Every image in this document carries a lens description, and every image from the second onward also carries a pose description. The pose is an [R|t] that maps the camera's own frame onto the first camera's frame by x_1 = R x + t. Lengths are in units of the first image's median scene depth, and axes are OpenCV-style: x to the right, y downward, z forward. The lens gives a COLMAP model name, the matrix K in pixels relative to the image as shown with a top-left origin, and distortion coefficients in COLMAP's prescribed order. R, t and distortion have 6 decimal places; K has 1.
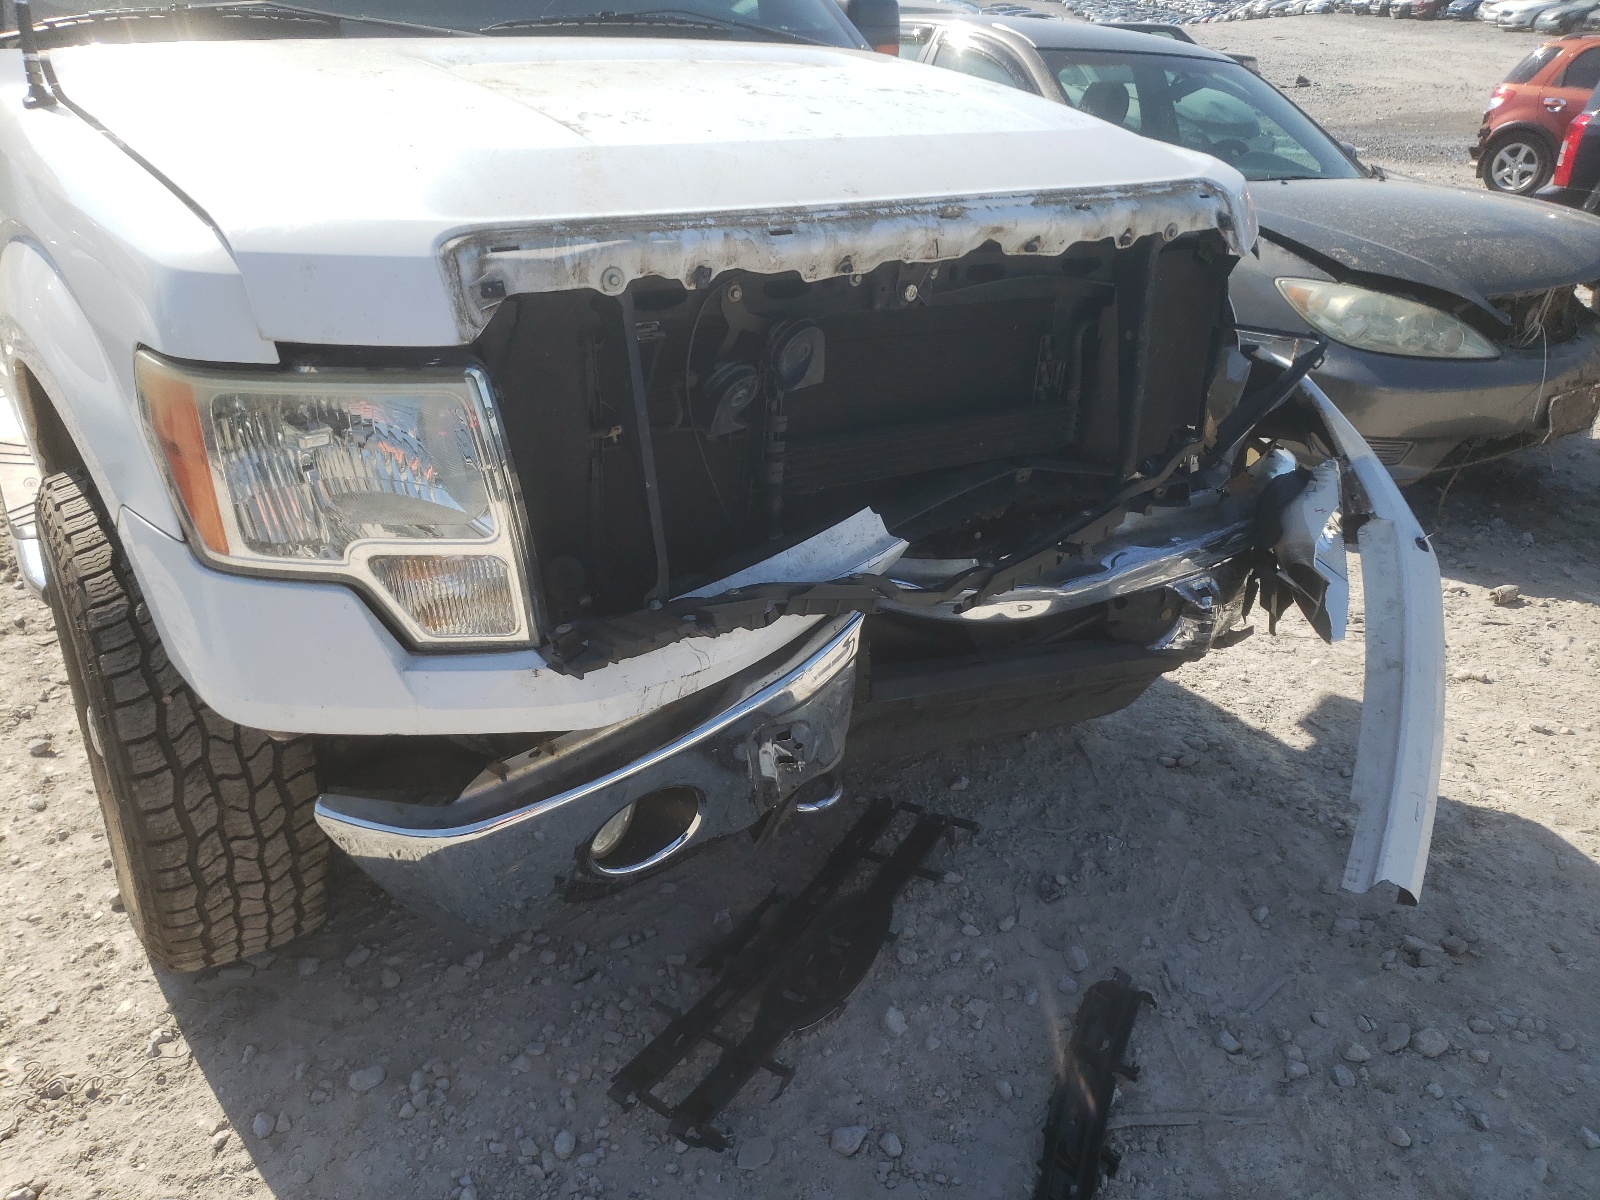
lens RADIAL K [[1199.0, 0, 800.3], [0, 1199.0, 615.1], [0, 0, 1]] dist [0.024116, -0.028214]
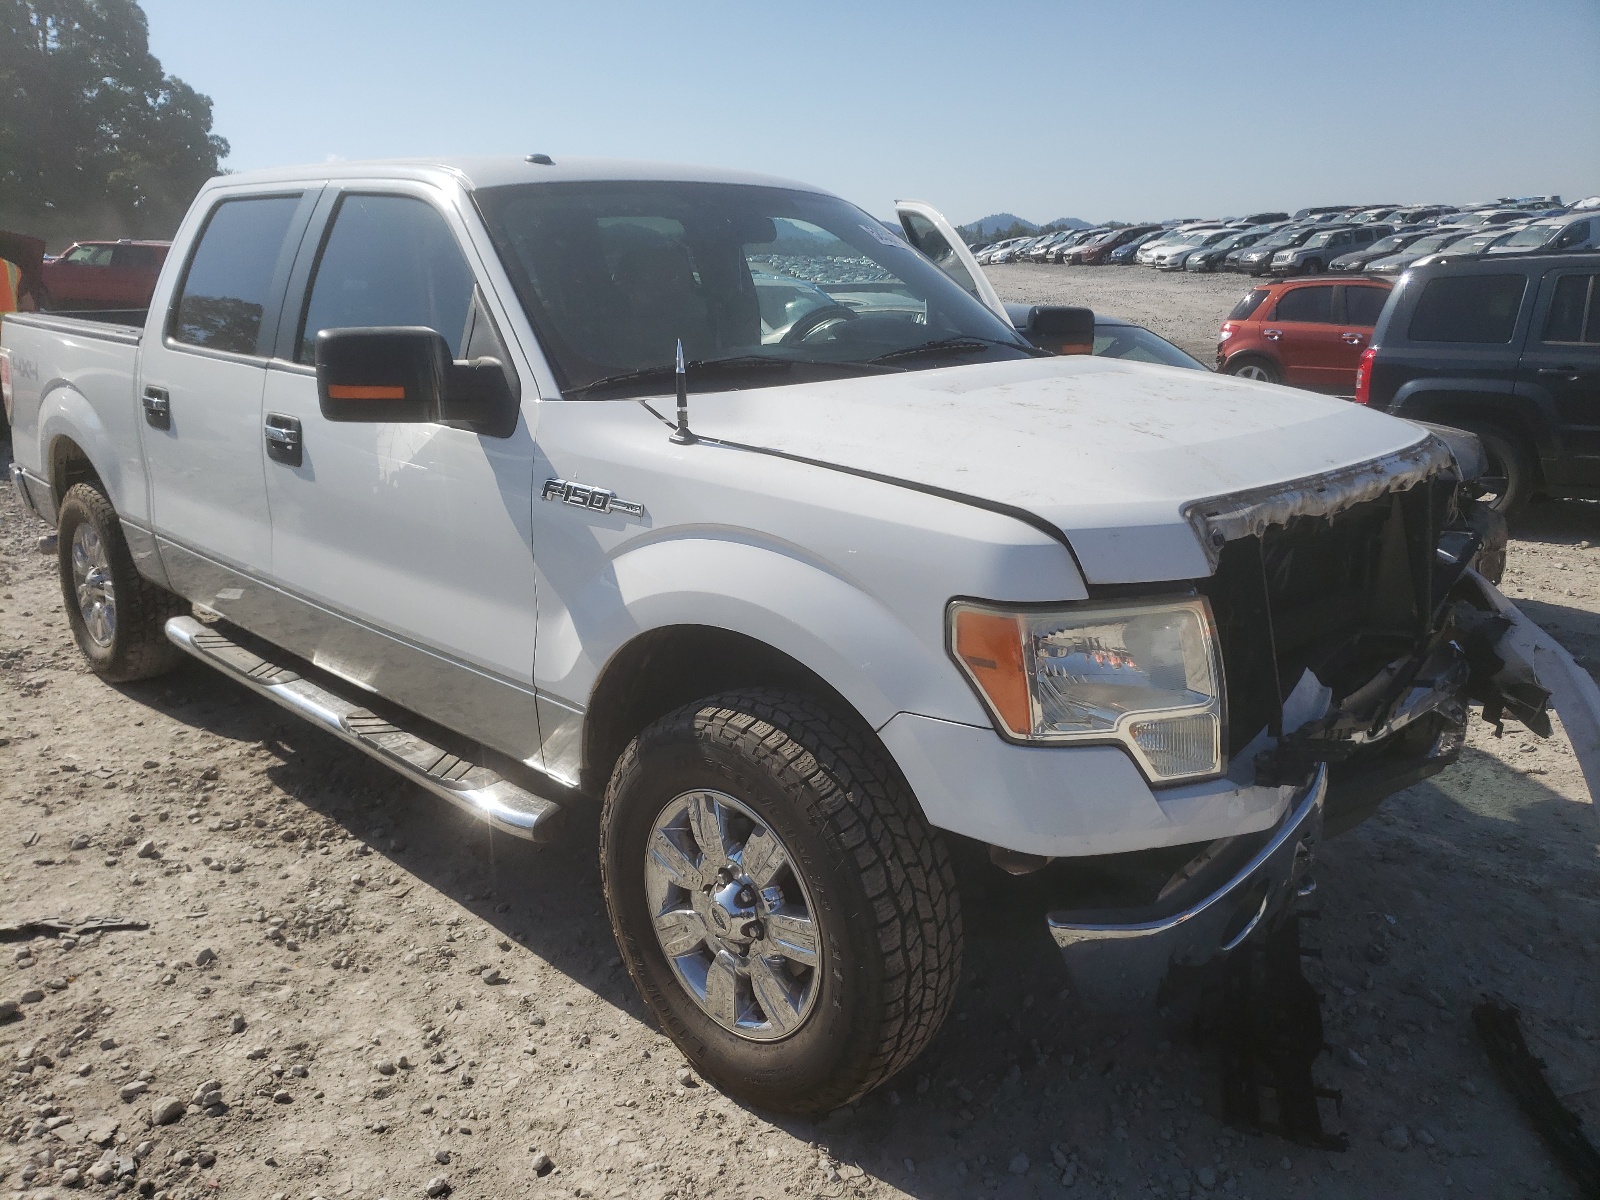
lens RADIAL K [[1199.0, 0, 795.7], [0, 1199.0, 589.4], [0, 0, 1]] dist [0.024116, -0.028214]
pose [[0.976326, -0.086327, 0.198331, -0.834209], [0.124756, 0.973769, -0.190286, 0.015614], [-0.176701, 0.210524, 0.961486, -0.295140]]
